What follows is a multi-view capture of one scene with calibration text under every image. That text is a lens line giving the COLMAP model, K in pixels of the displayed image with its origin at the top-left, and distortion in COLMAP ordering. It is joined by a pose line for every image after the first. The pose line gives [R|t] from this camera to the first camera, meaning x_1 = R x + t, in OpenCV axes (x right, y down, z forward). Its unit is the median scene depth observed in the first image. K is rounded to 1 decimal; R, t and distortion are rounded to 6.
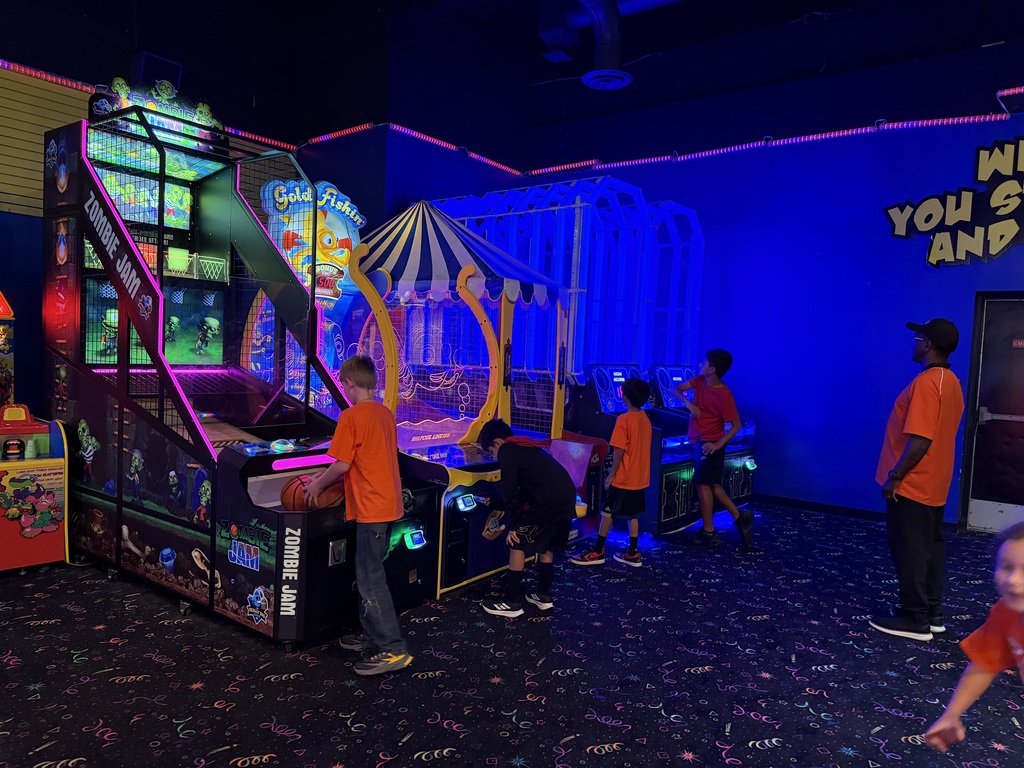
lens RADIAL K [[724.7, 0, 511.6], [0, 724.7, 385.1], [0, 0, 1]] dist [0.003687, -0.008001]
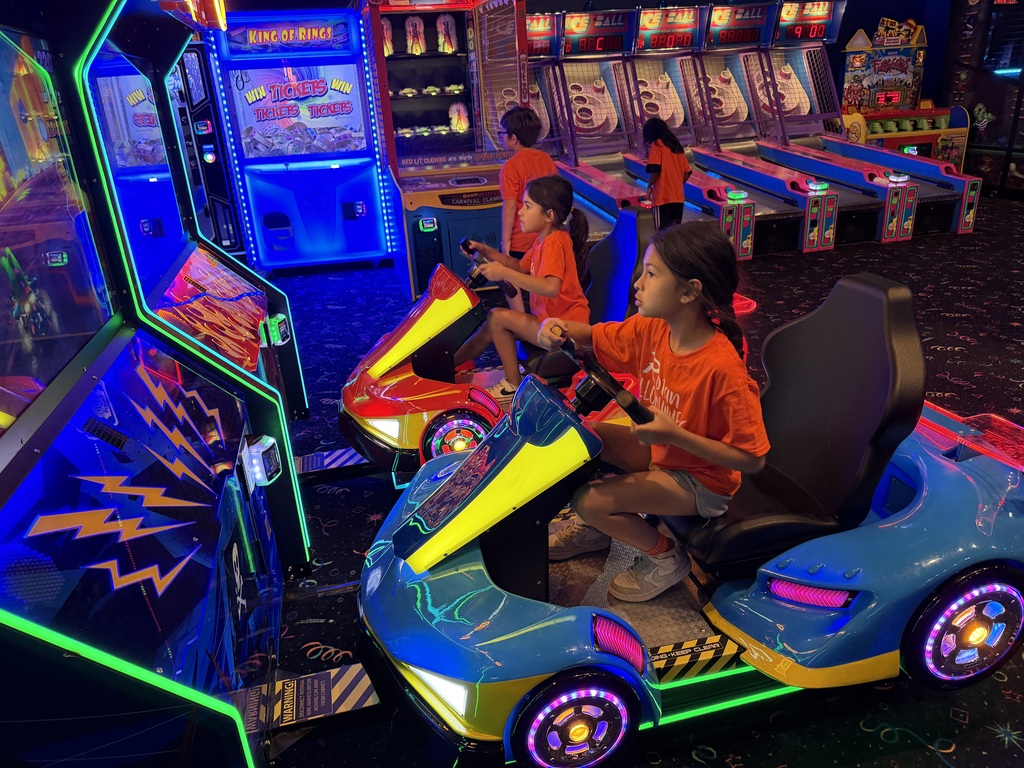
lens RADIAL K [[724.7, 0, 513.0], [0, 724.7, 383.4], [0, 0, 1]] dist [0.003687, -0.008001]
pose [[0.760964, 0.162186, -0.628196, -0.251268], [0.059169, 0.946867, 0.316135, 0.068449], [0.646091, -0.277737, 0.710935, -1.129388]]
